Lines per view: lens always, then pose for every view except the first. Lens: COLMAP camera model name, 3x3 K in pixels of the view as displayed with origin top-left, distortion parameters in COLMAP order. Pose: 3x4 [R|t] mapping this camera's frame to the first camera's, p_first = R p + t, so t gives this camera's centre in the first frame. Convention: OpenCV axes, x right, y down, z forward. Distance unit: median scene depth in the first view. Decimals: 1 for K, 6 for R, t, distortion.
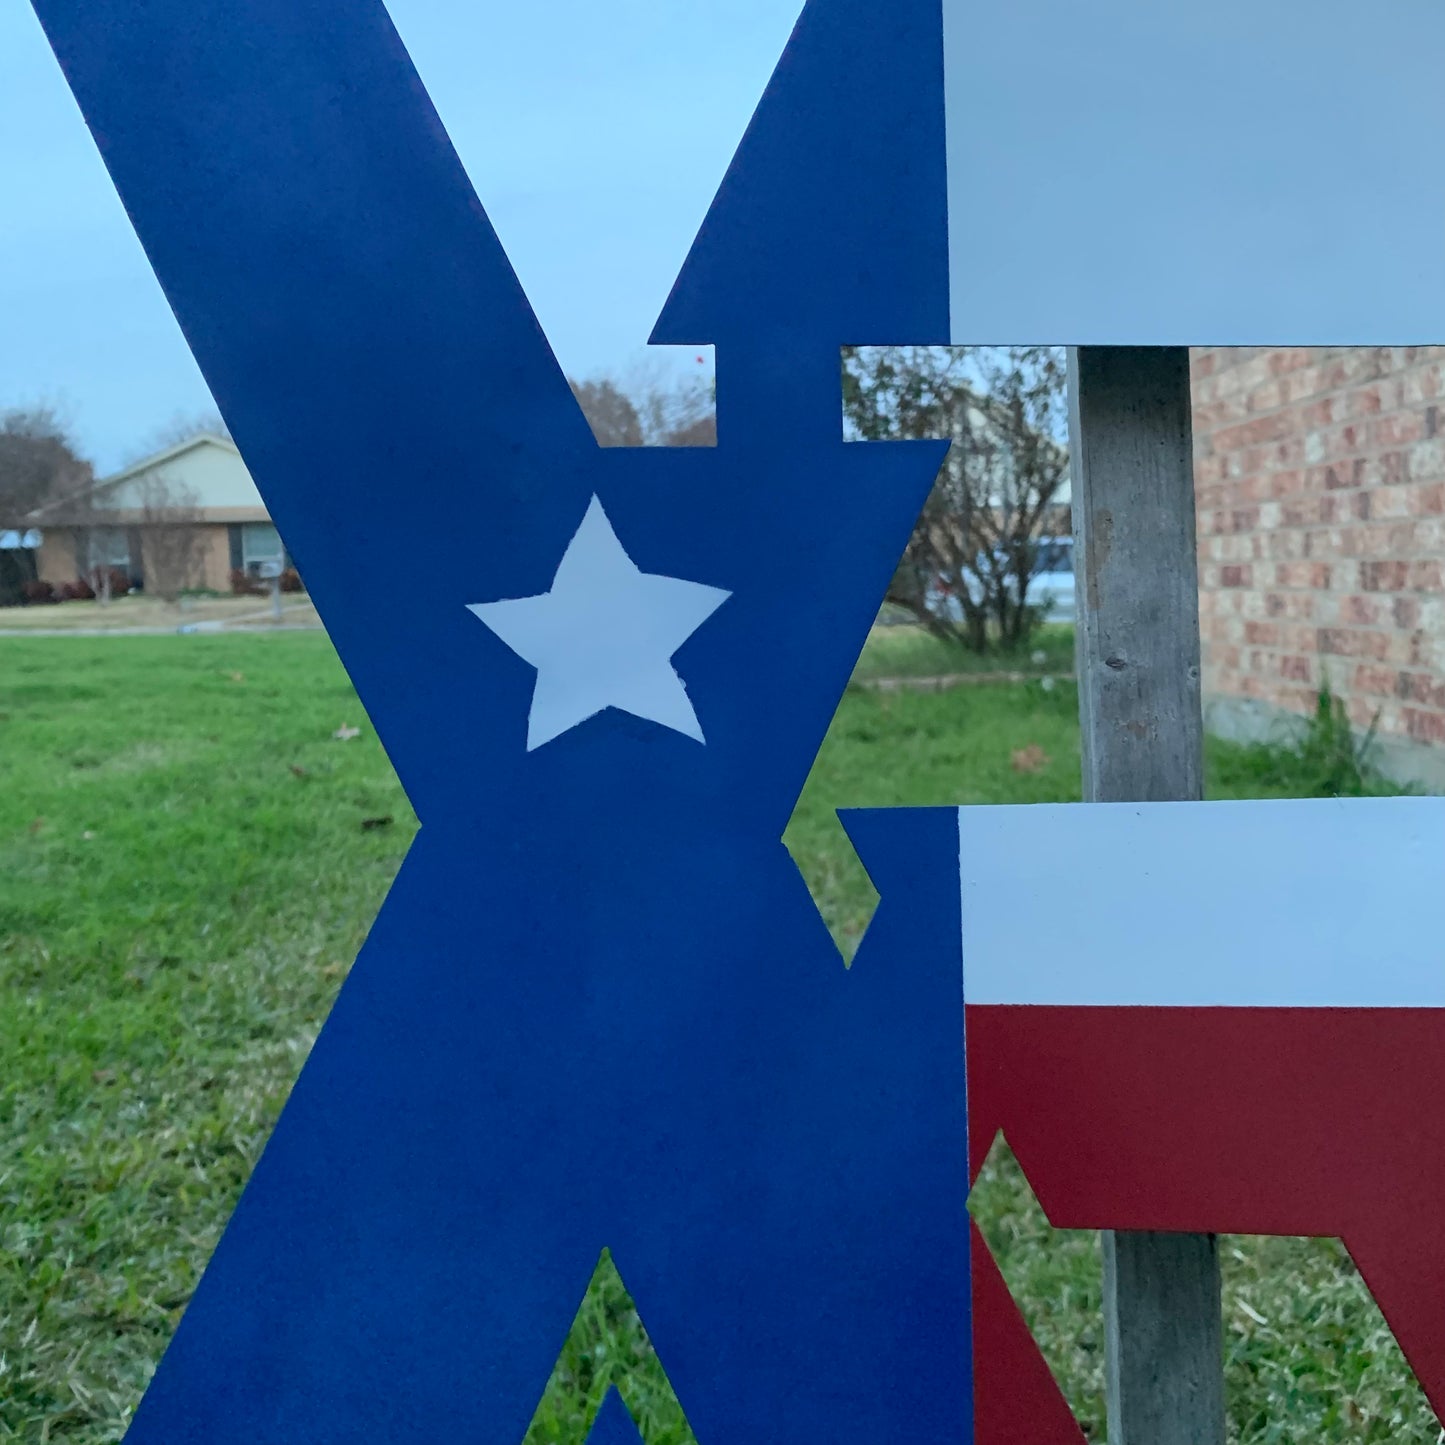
lens RADIAL K [[1494.7, 0, 727.8], [0, 1494.7, 718.1], [0, 0, 1]] dist [-0.000565, -0.002570]
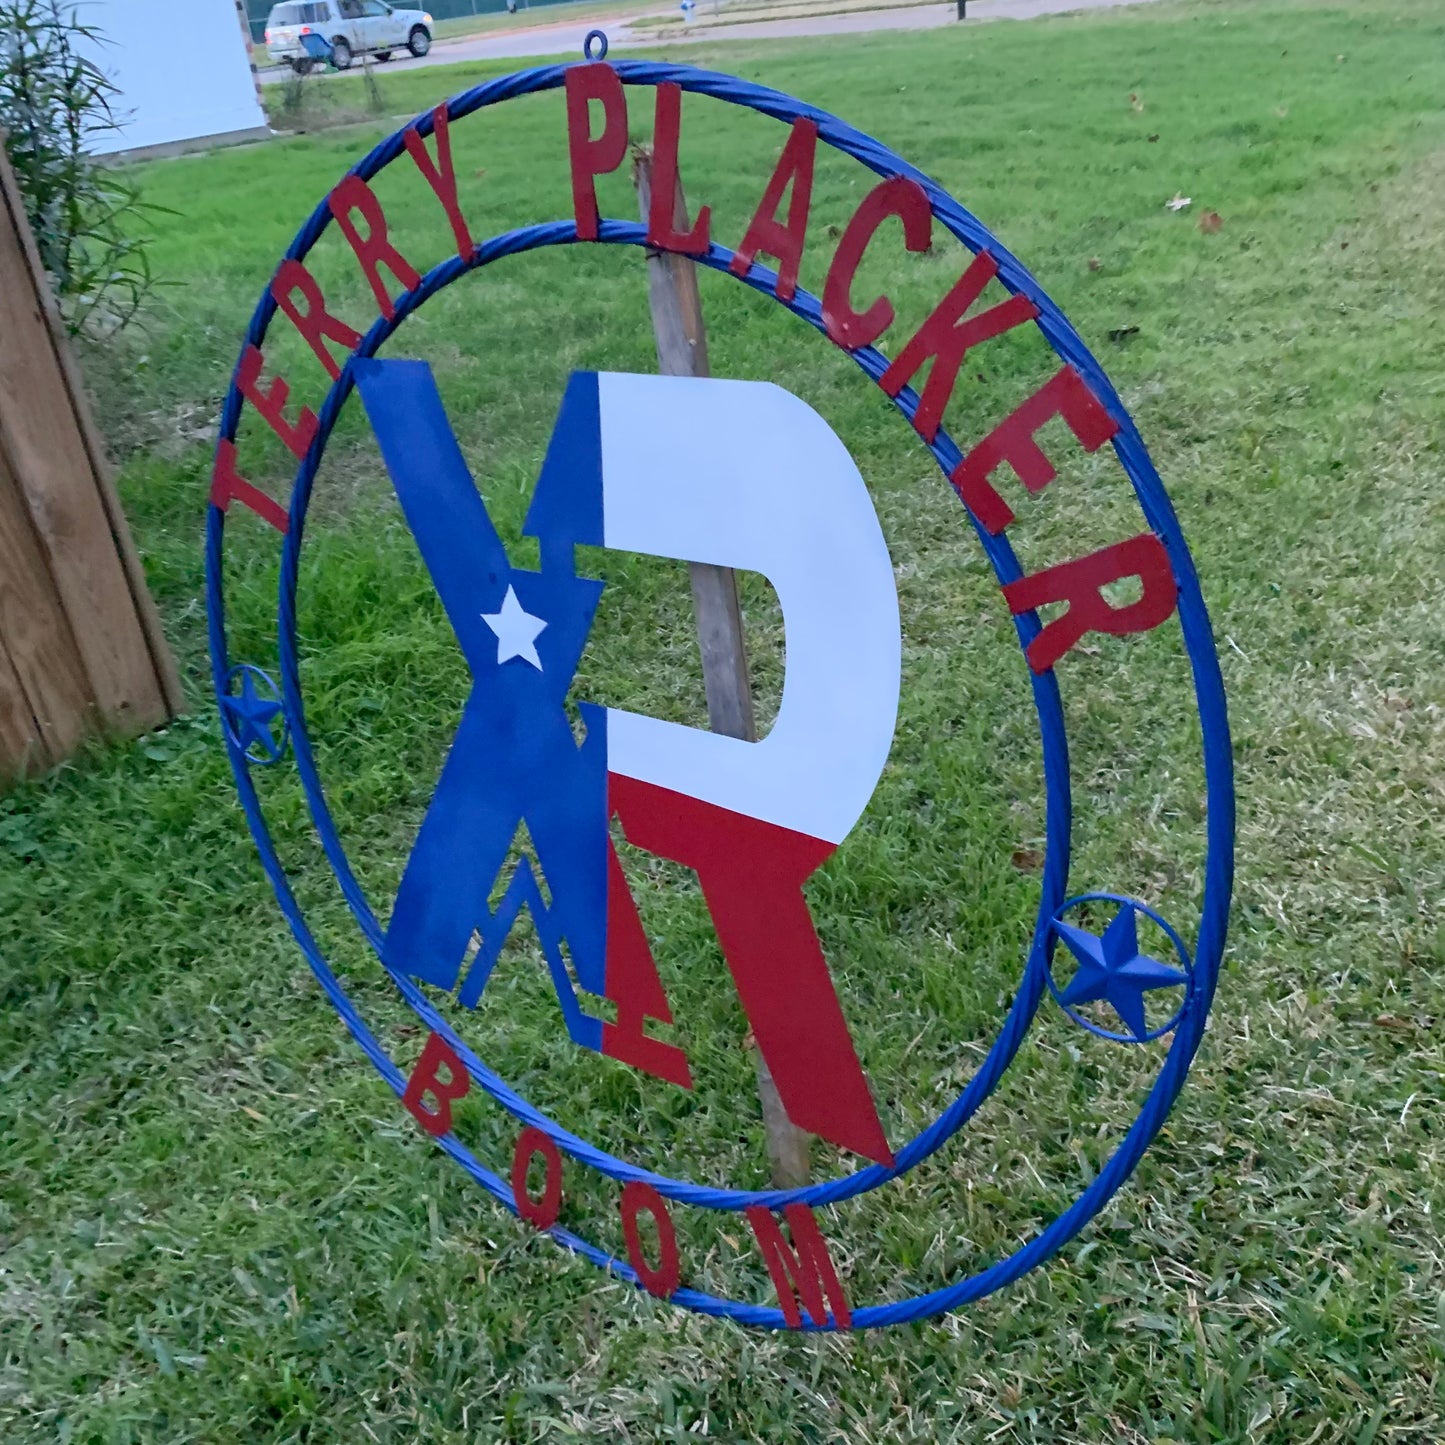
lens RADIAL K [[1477.6, 0, 721.9], [0, 1477.6, 741.8], [0, 0, 1]] dist [0.004366, -0.004316]
pose [[0.796458, 0.210808, -0.566757, 0.439749], [0.048198, 0.912151, 0.407010, -0.231476], [0.602769, -0.351484, 0.716330, -0.209828]]
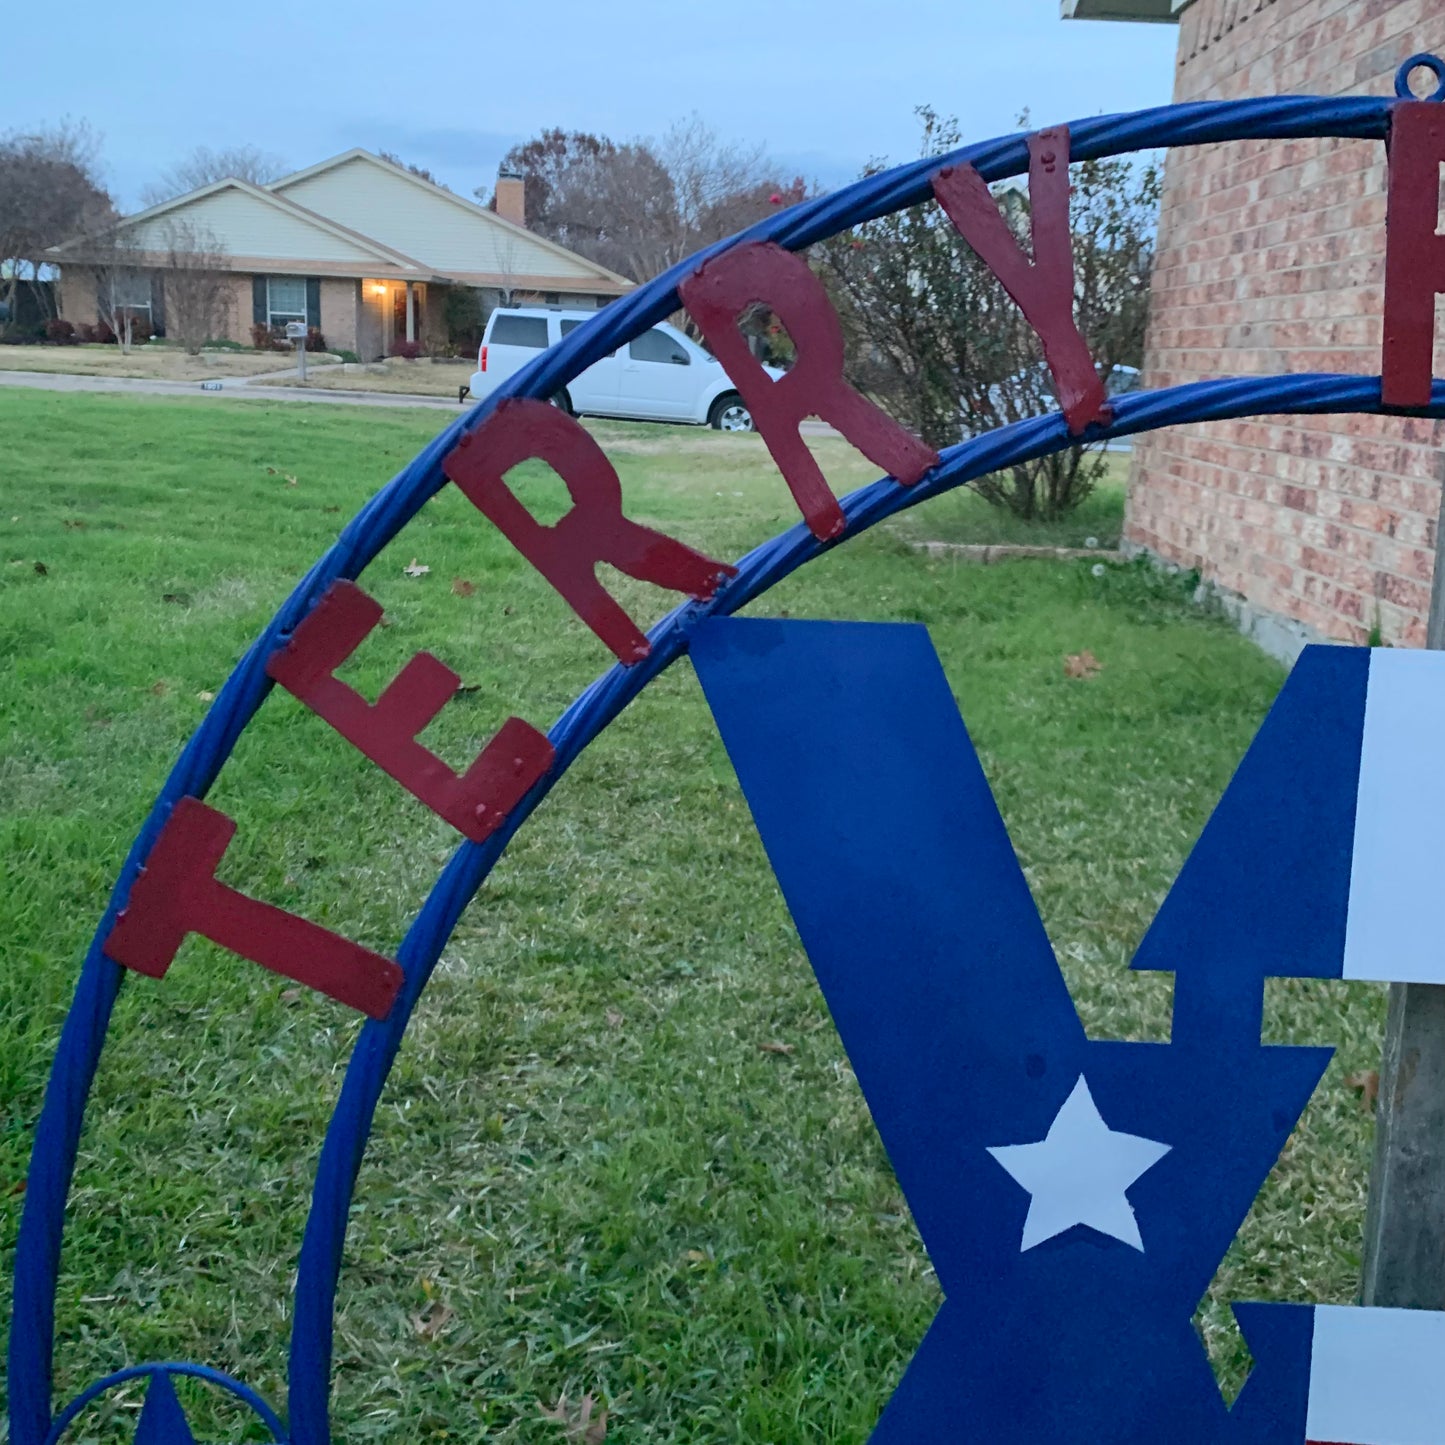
lens RADIAL K [[1480.2, 0, 736.5], [0, 1480.2, 702.2], [0, 0, 1]] dist [0.023556, -0.044272]
pose [[0.997336, 0.072442, 0.008549, -0.101945], [-0.072932, 0.988107, 0.135372, -0.149542], [0.001360, -0.135635, 0.990758, -0.075813]]
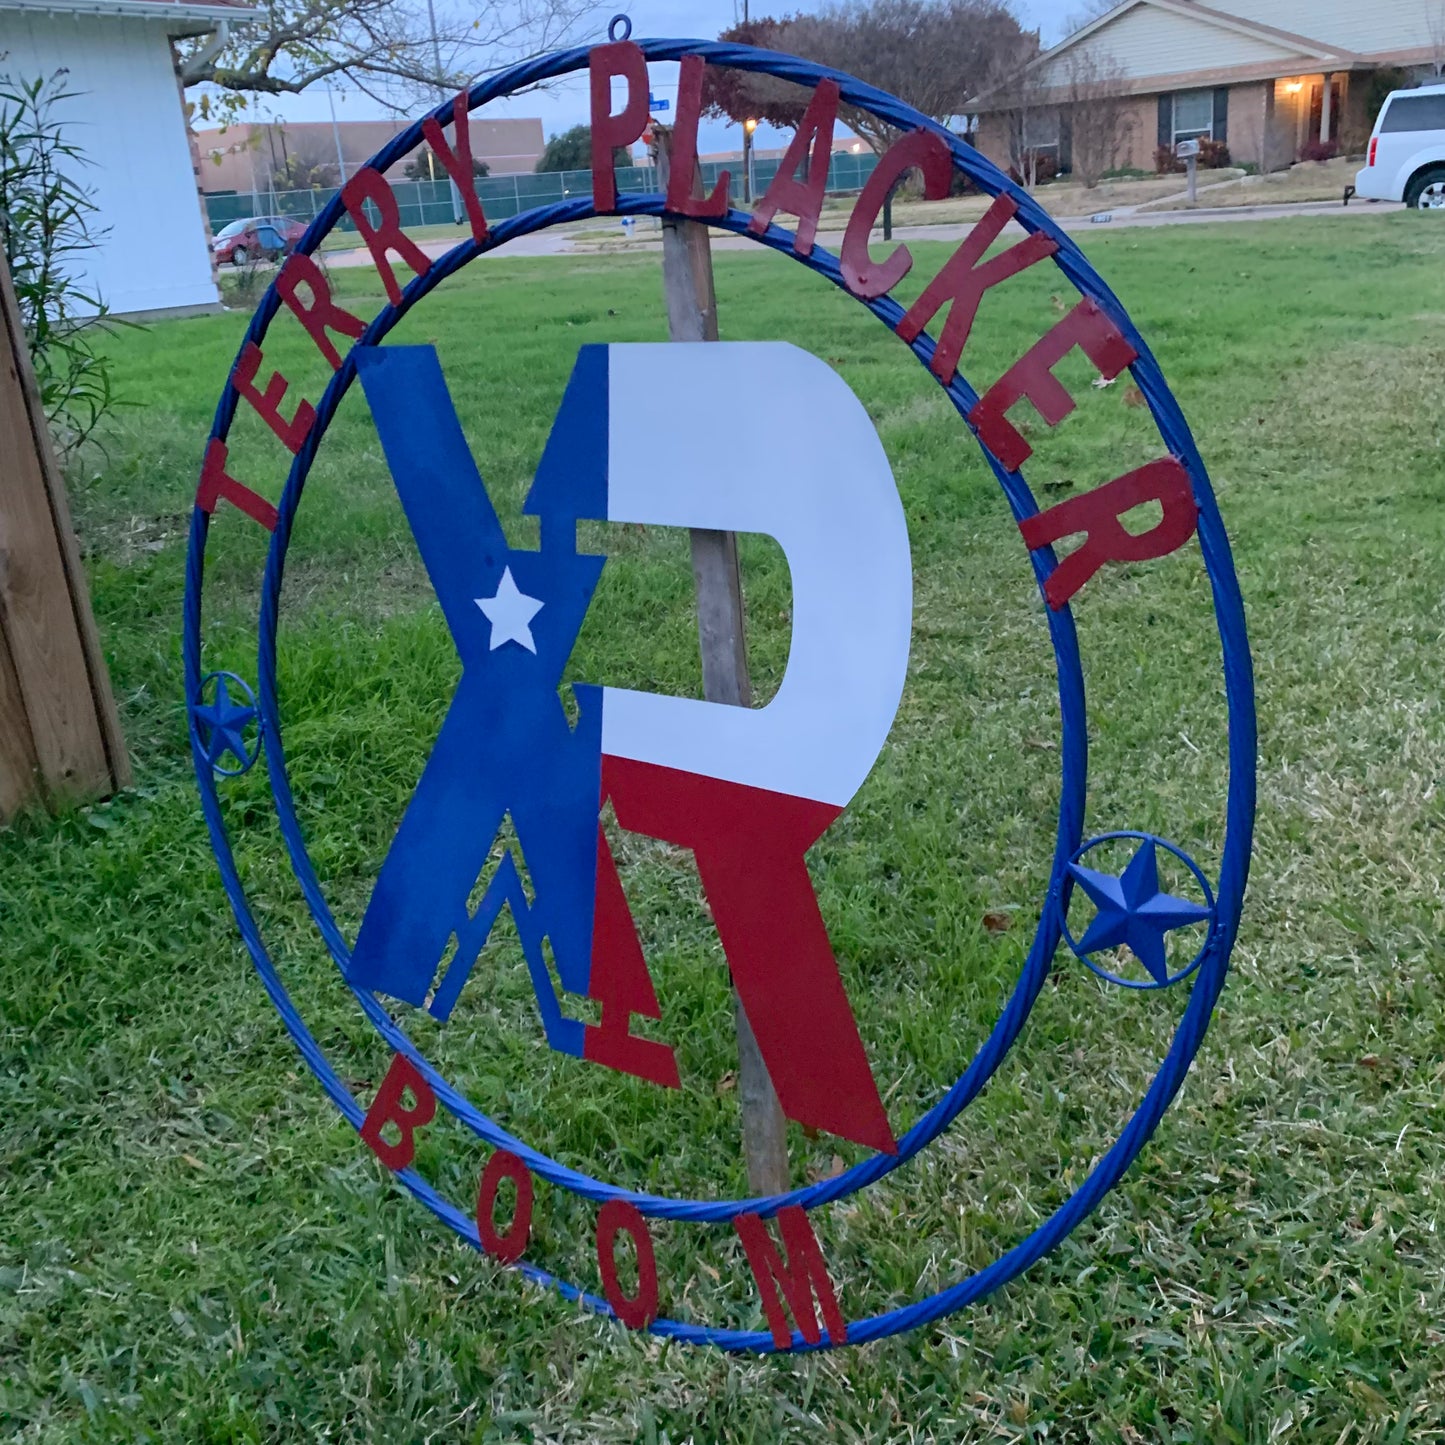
lens RADIAL K [[1478.0, 0, 716.4], [0, 1478.0, 746.2], [0, 0, 1]] dist [-0.003620, 0.010171]
pose [[0.820555, 0.156147, -0.549826, 0.424878], [0.012150, 0.956977, 0.289908, -0.145080], [0.571439, -0.244566, 0.783355, -0.249348]]
